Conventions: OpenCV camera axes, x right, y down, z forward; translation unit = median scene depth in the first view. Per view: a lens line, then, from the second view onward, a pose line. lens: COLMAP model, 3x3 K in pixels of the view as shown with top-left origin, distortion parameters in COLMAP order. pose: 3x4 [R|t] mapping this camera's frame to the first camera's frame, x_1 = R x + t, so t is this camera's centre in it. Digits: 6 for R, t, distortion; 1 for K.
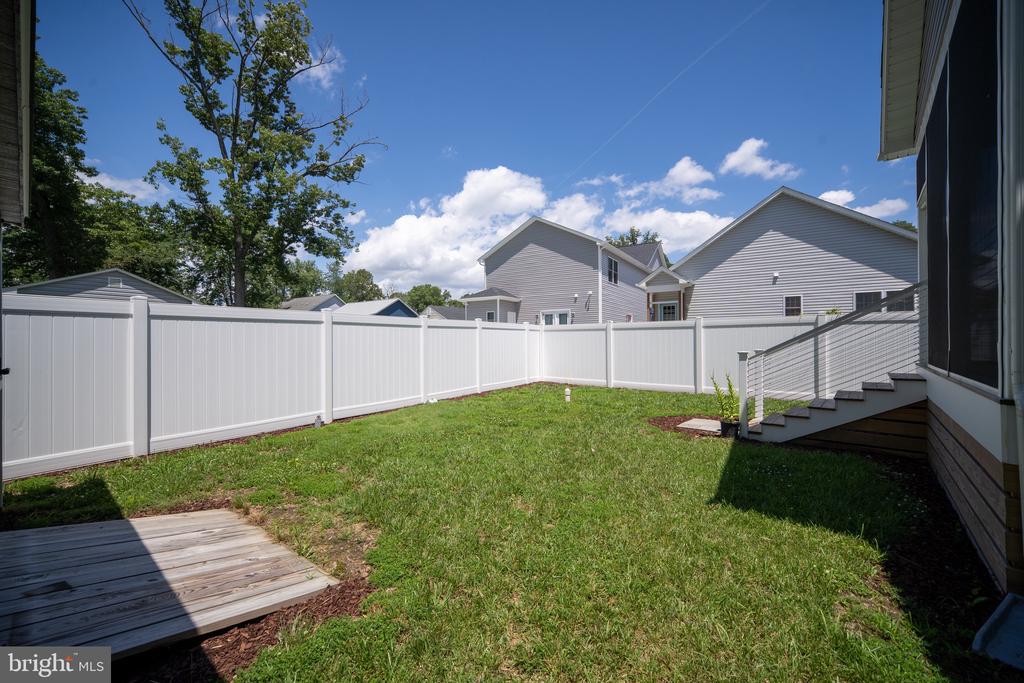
lens RADIAL K [[397.3, 0, 512.0], [0, 397.3, 341.5], [0, 0, 1]] dist [-0.001260, 0.004577]
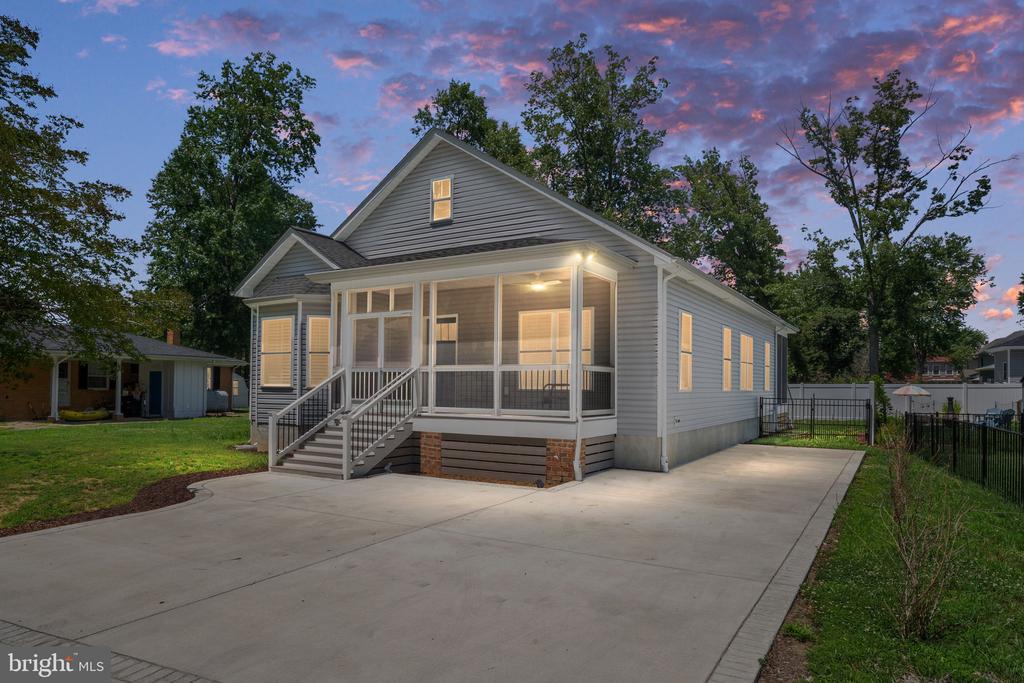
lens RADIAL K [[670.9, 0, 510.7], [0, 670.9, 338.9], [0, 0, 1]] dist [-0.001713, 0.000559]
pose [[0.207493, -0.067279, -0.975920, 0.960044], [-0.001667, 0.997606, -0.069128, -0.014490], [0.978235, 0.015971, 0.206884, -0.373210]]
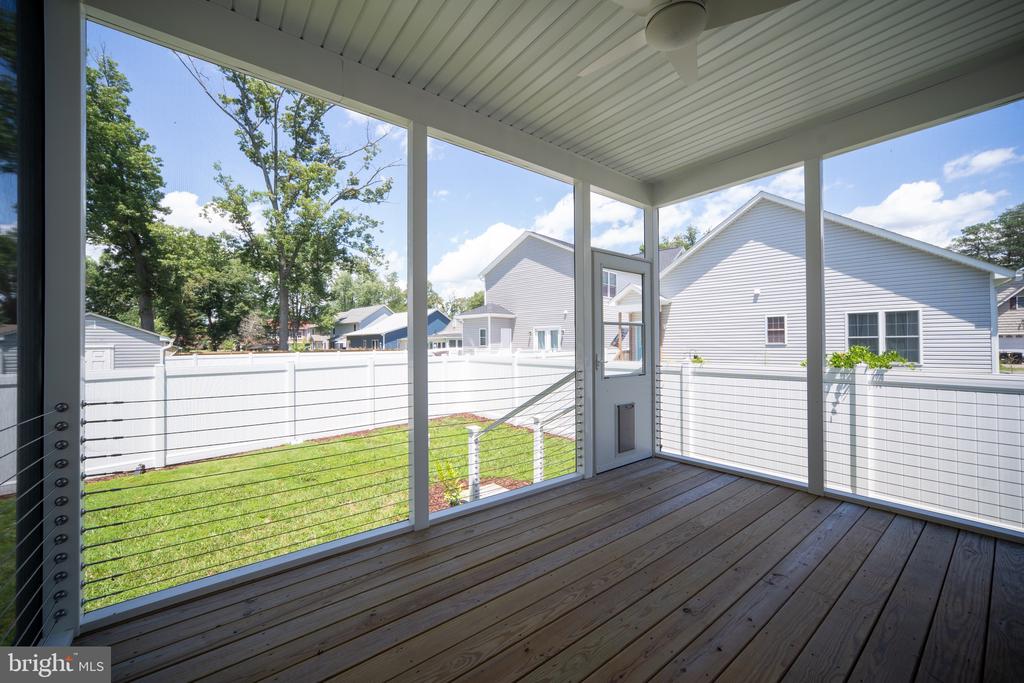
lens RADIAL K [[397.3, 0, 512.0], [0, 397.3, 341.5], [0, 0, 1]] dist [-0.001260, 0.004577]
pose [[0.984749, -0.004424, -0.173922, 0.144350], [0.003394, 0.999975, -0.006216, -0.027755], [0.173945, 0.005531, 0.984740, 0.023085]]
